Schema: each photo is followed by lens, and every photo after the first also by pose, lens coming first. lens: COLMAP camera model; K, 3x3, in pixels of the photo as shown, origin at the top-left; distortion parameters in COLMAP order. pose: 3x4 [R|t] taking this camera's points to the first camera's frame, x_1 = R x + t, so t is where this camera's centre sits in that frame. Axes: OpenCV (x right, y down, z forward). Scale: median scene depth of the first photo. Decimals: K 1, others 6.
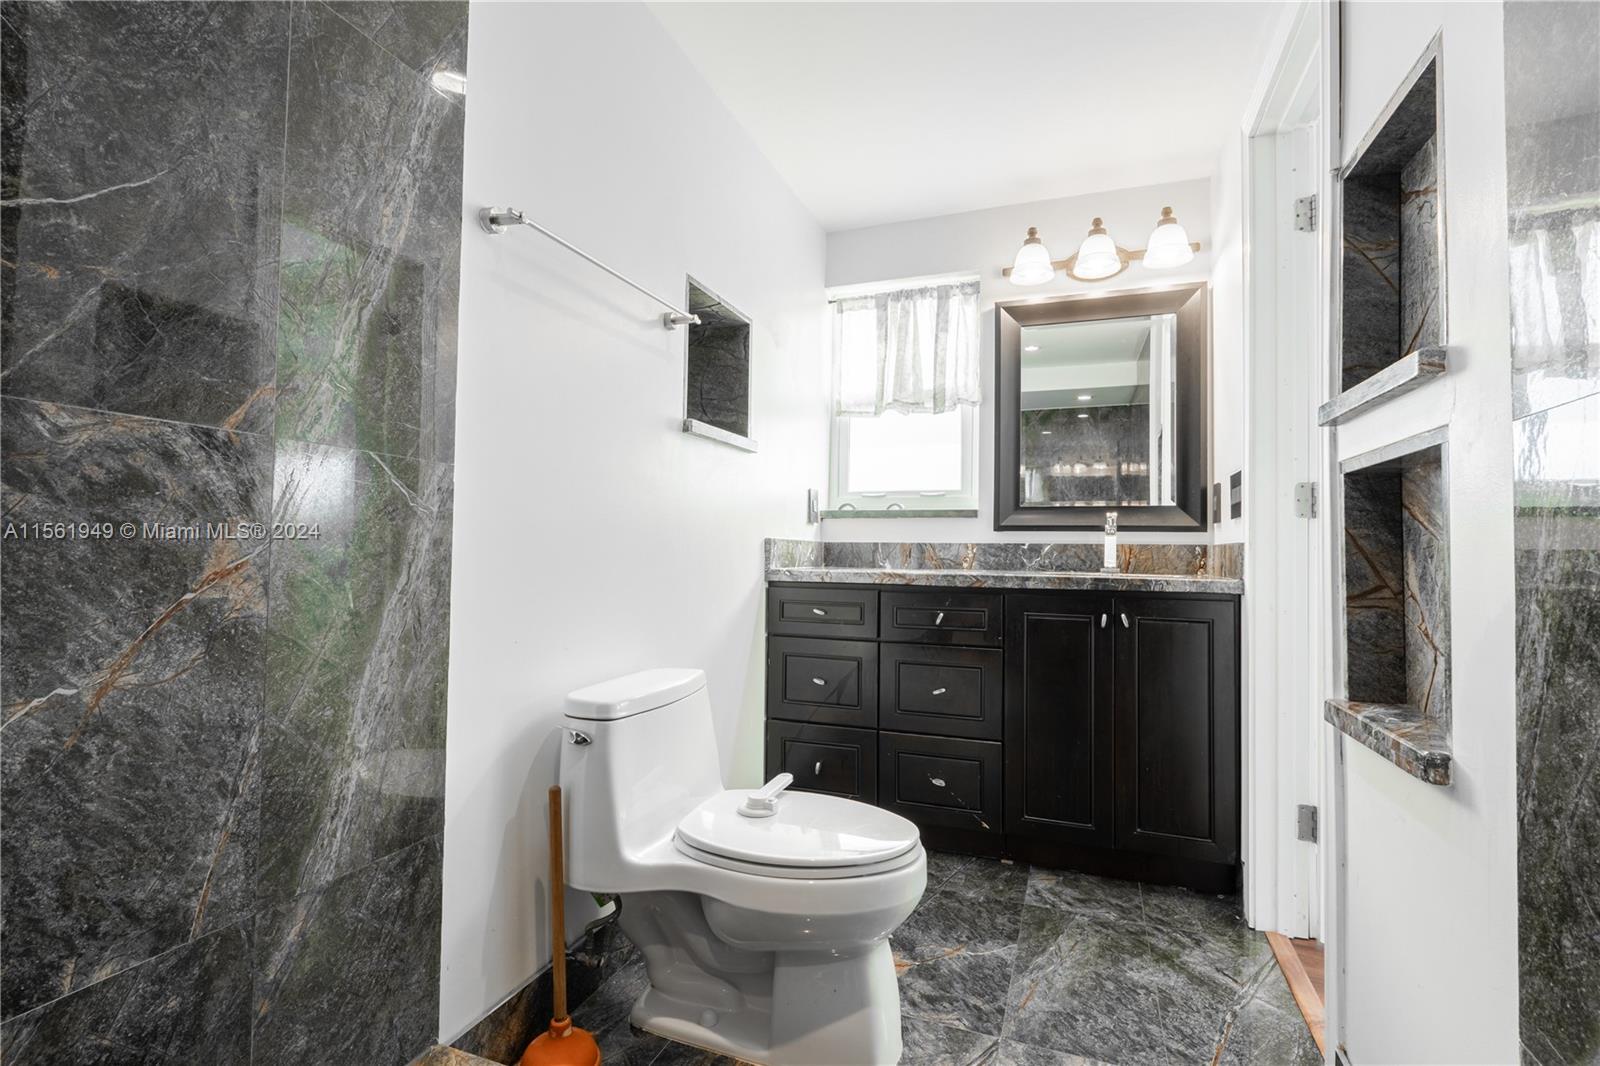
lens RADIAL K [[763.0, 0, 787.7], [0, 763.0, 530.9], [0, 0, 1]] dist [-0.015553, 0.000683]
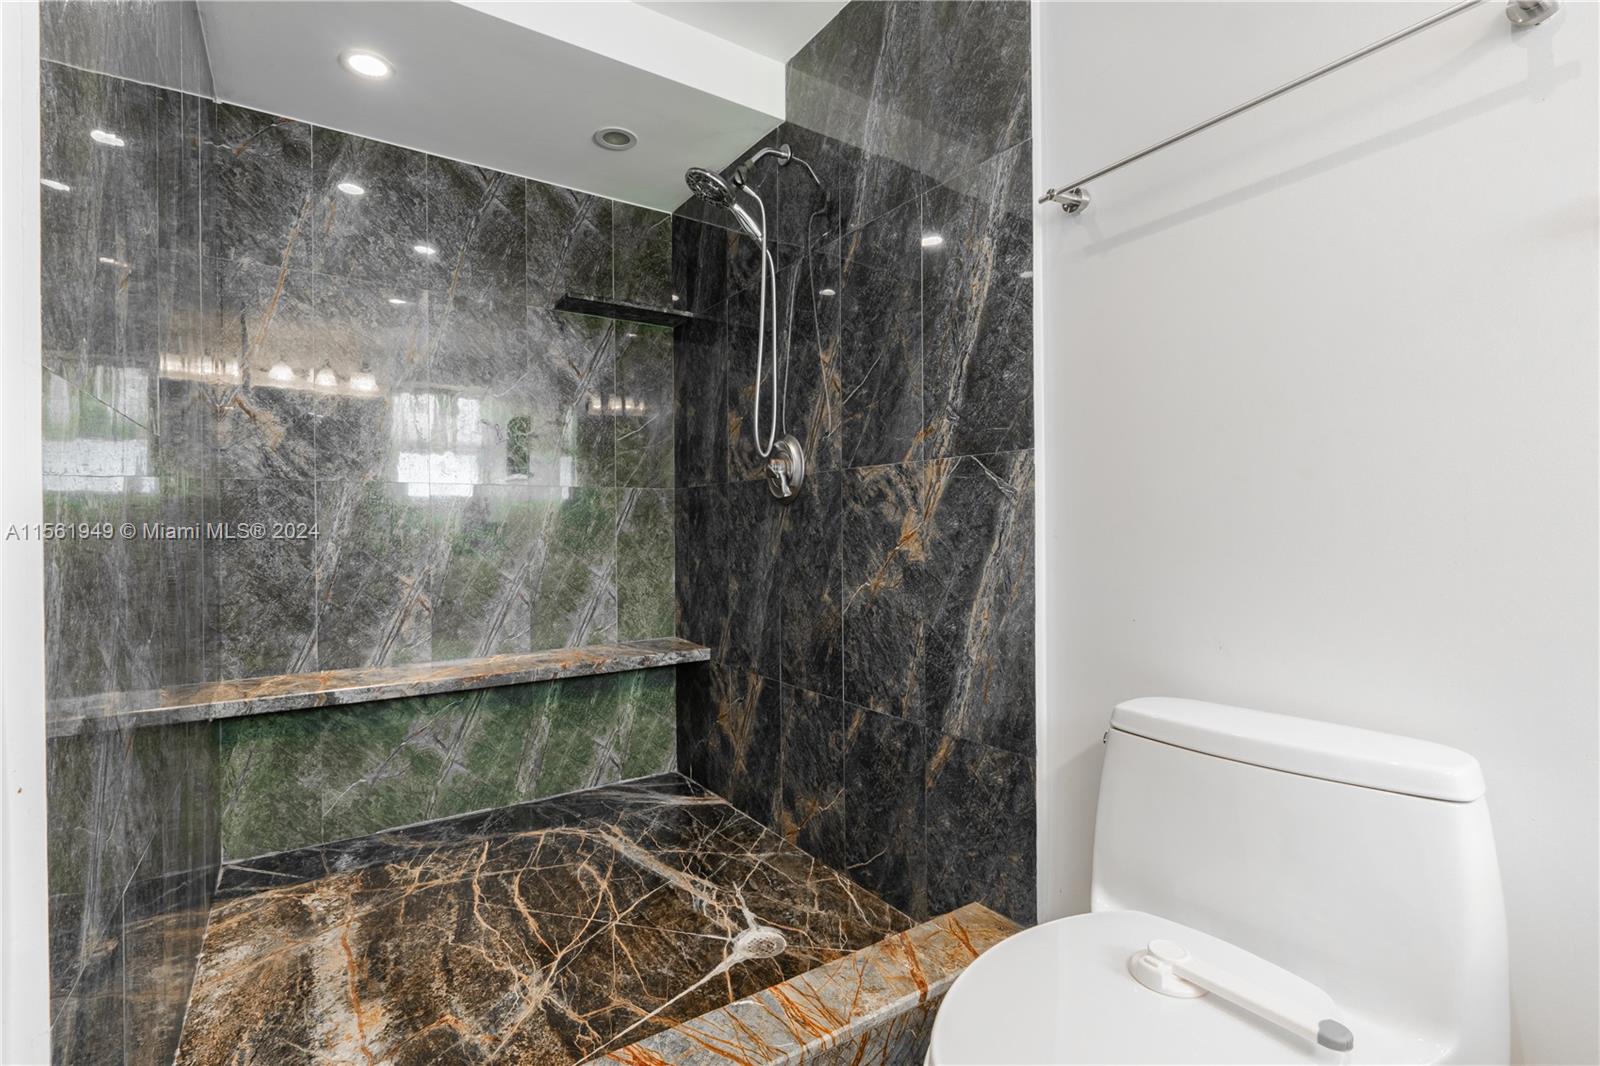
lens RADIAL K [[763.0, 0, 793.6], [0, 763.0, 537.4], [0, 0, 1]] dist [-0.015553, 0.000683]
pose [[-0.593358, -0.001486, -0.804937, 0.828793], [0.020533, 0.999645, -0.016981, 0.069958], [0.804677, -0.026603, -0.593117, 1.606867]]
